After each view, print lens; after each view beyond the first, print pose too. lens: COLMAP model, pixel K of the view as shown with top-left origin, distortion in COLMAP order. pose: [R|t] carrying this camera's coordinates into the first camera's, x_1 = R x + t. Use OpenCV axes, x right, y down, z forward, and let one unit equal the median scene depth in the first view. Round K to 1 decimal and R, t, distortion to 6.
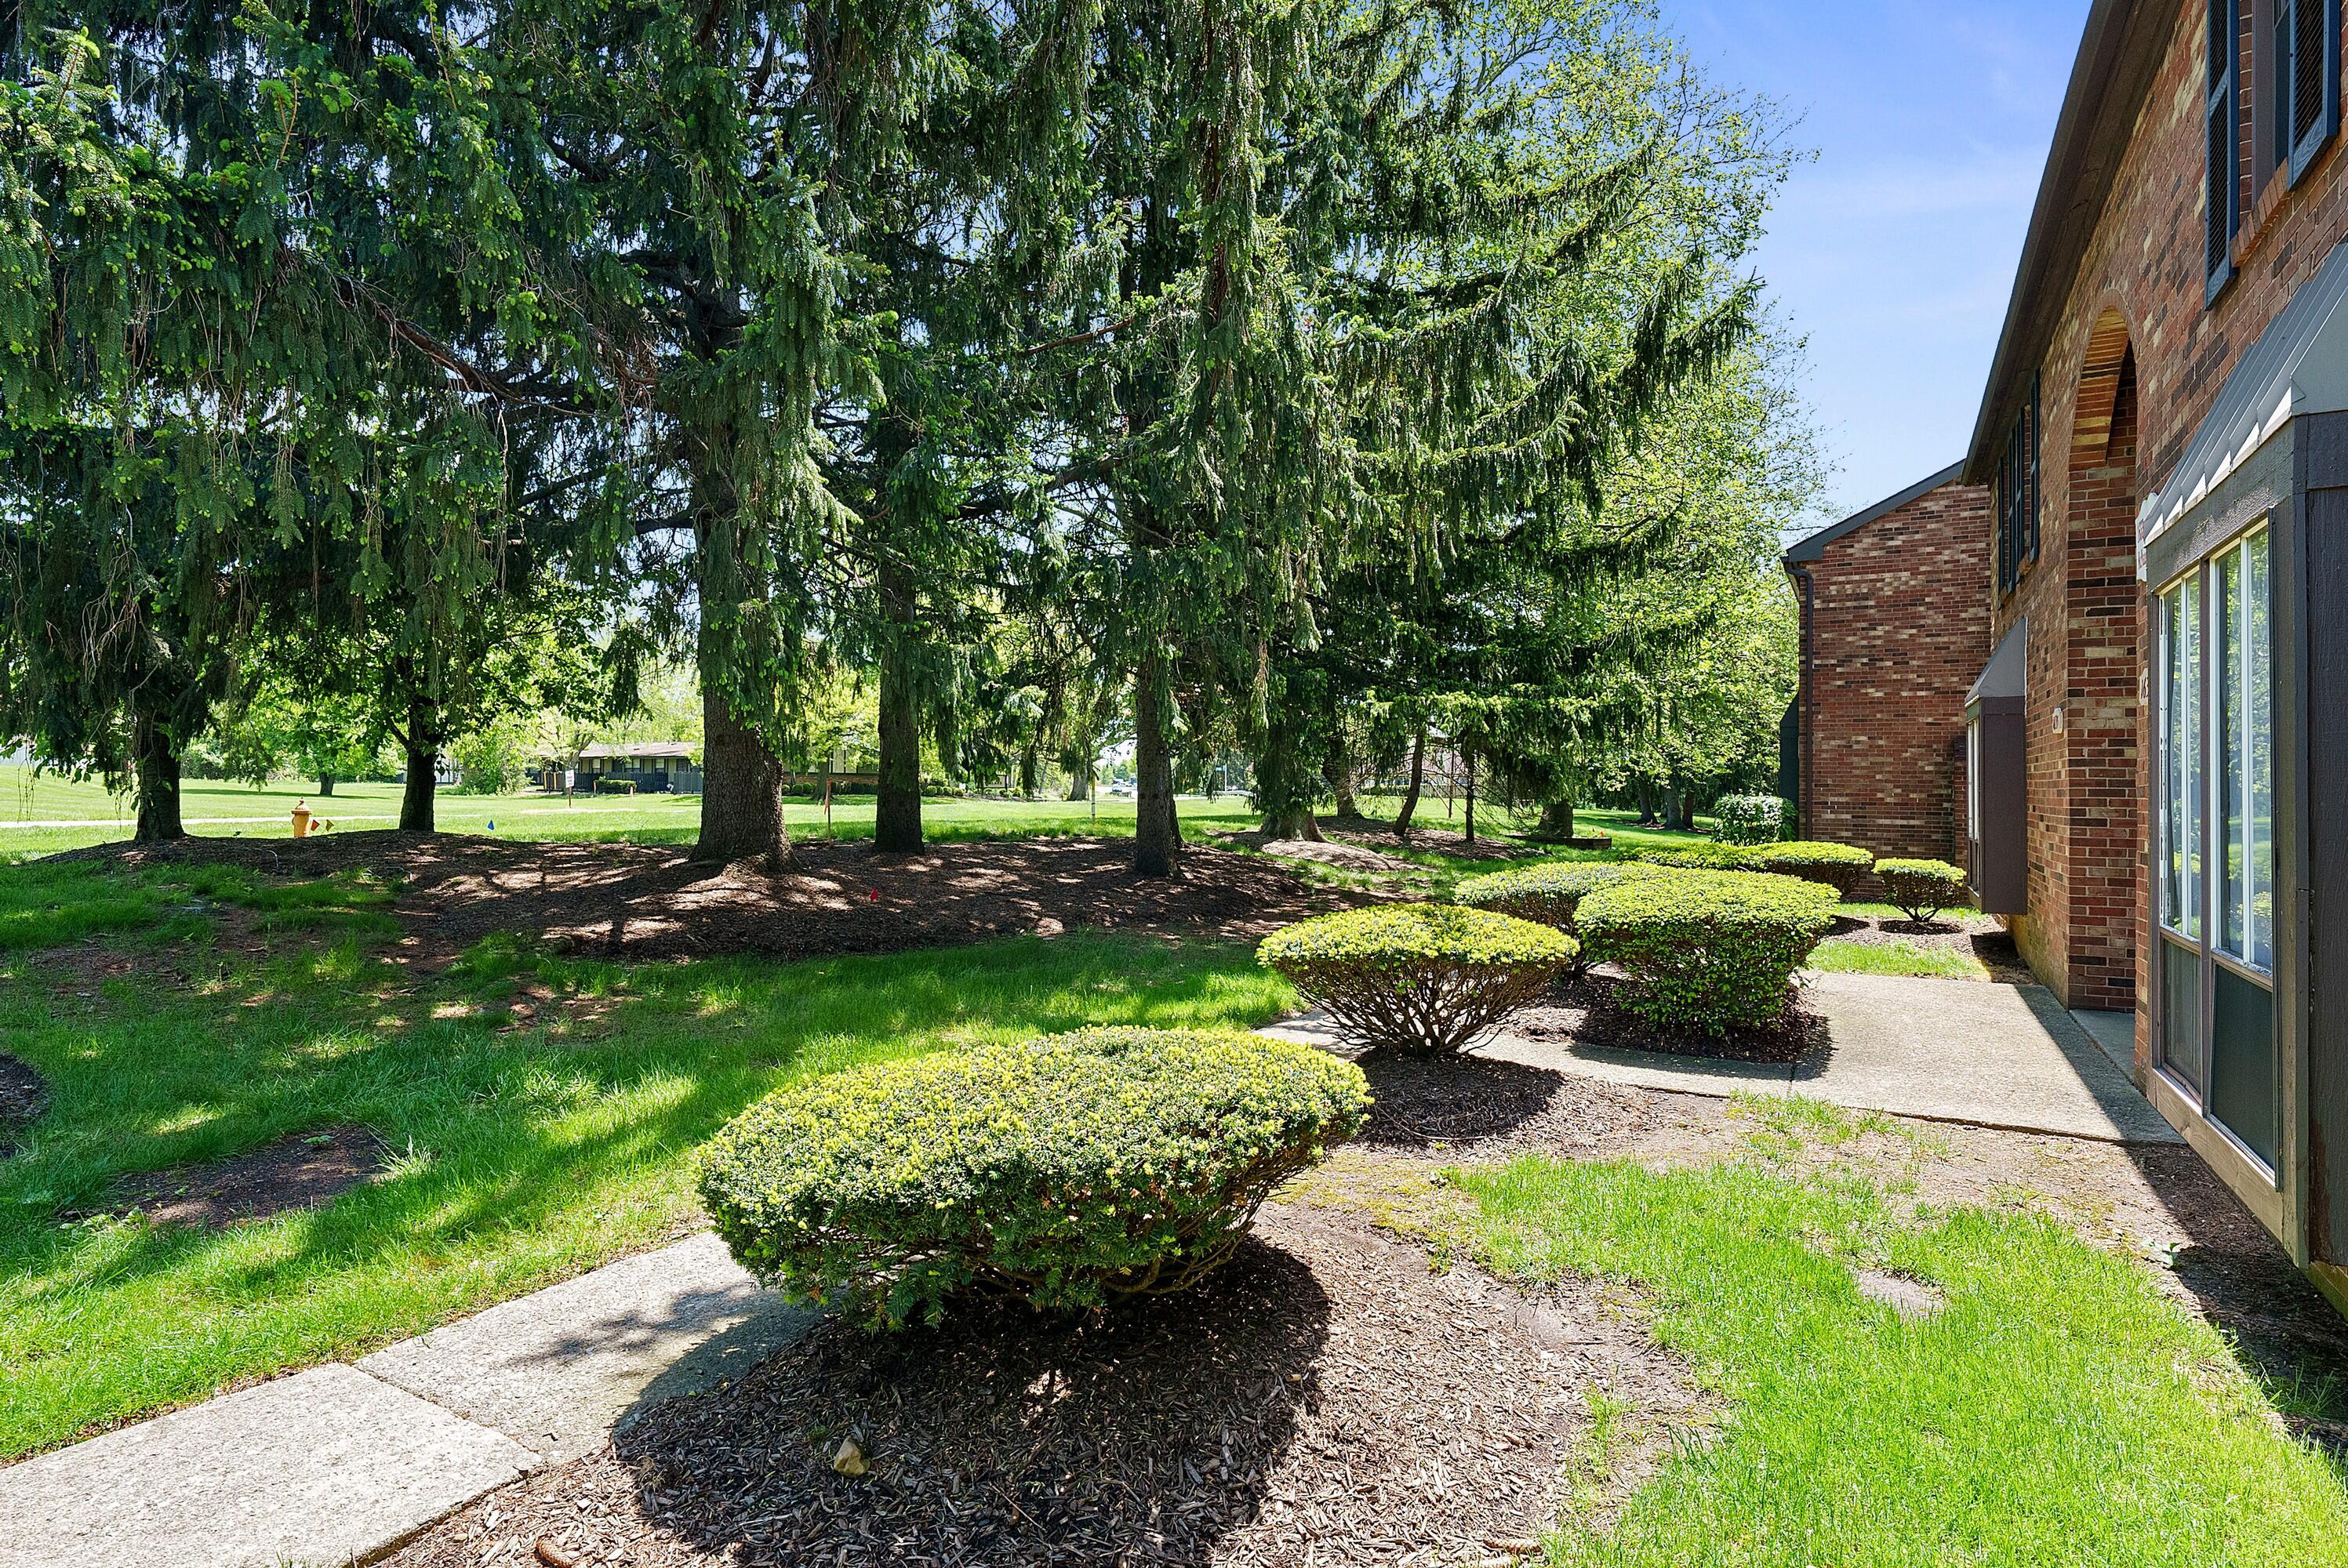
lens RADIAL K [[1184.7, 0, 1176.1], [0, 1184.7, 783.5], [0, 0, 1]] dist [-0.001237, -0.000076]
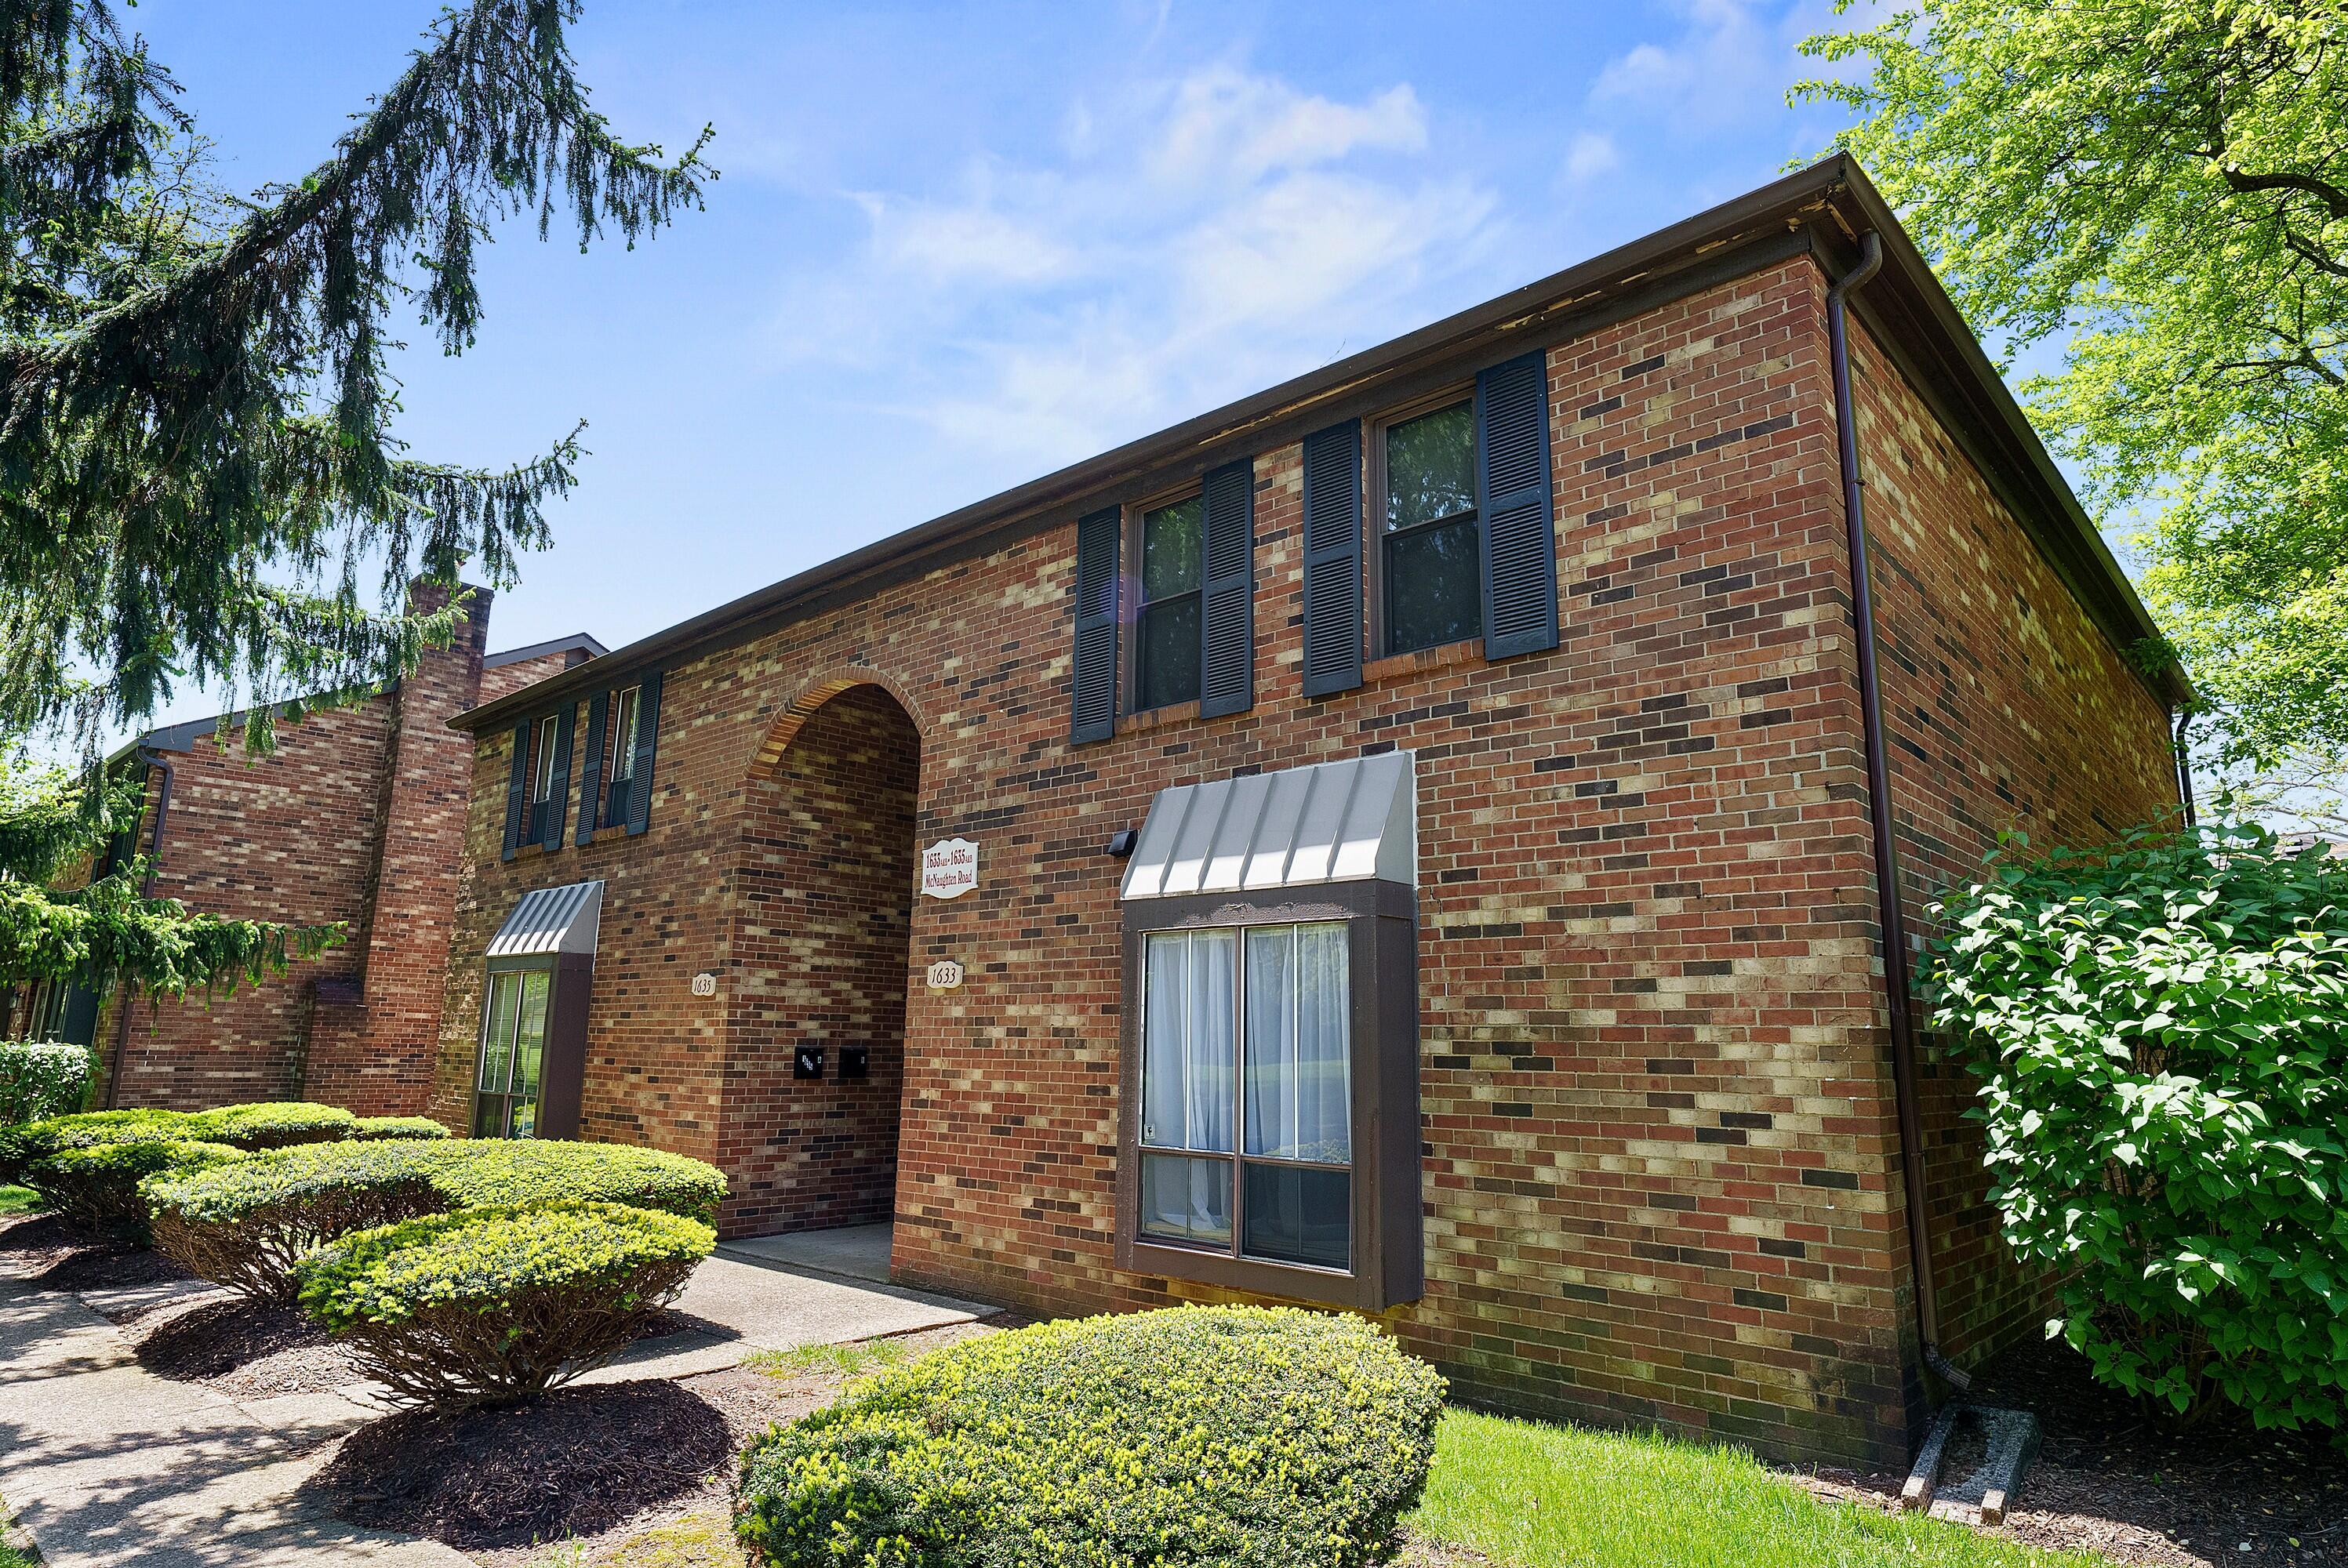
lens RADIAL K [[1341.0, 0, 1180.1], [0, 1341.0, 775.7], [0, 0, 1]] dist [0.008580, 0.000279]
pose [[0.213924, 0.189084, 0.958376, -0.468712], [-0.016064, 0.981636, -0.190087, -0.011992], [-0.976718, 0.025269, 0.213033, 0.273713]]
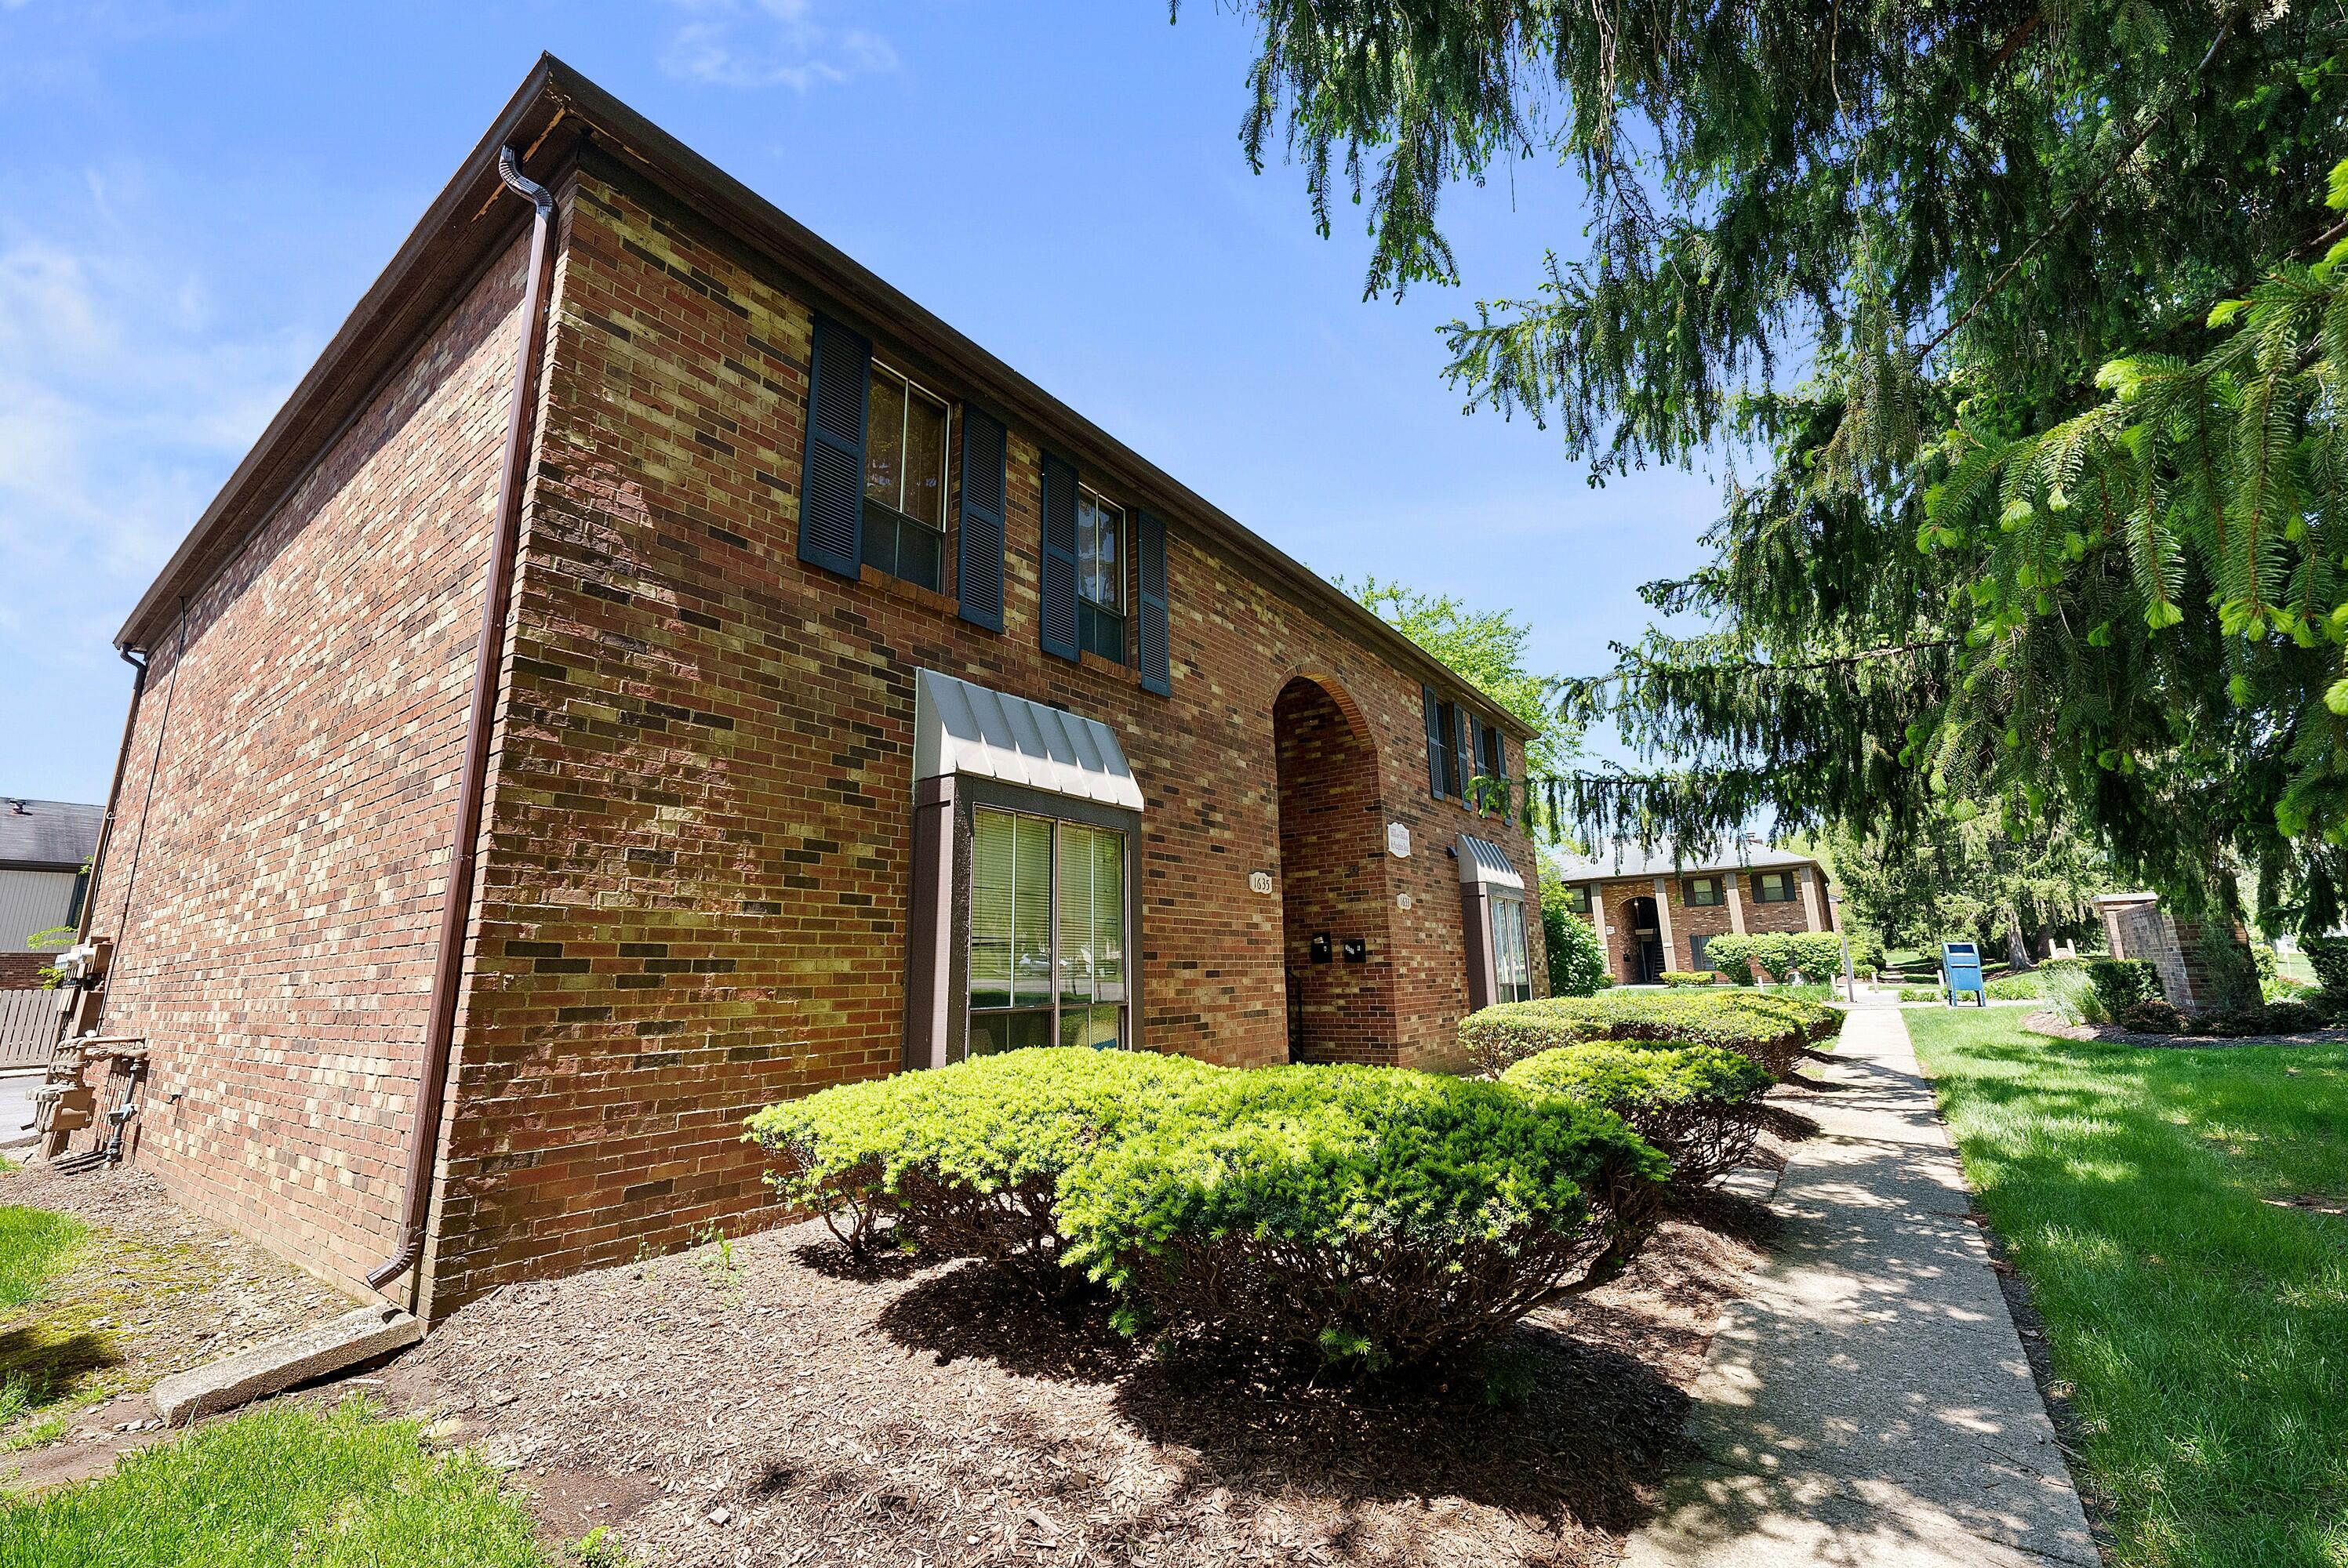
lens RADIAL K [[929.4, 0, 1169.3], [0, 929.4, 783.9], [0, 0, 1]] dist [-0.000218, 0.000103]
pose [[-0.993776, 0.034161, 0.106033, 0.763862], [0.011639, 0.978452, -0.206148, 0.047261], [-0.110790, -0.203631, -0.972759, 2.061439]]
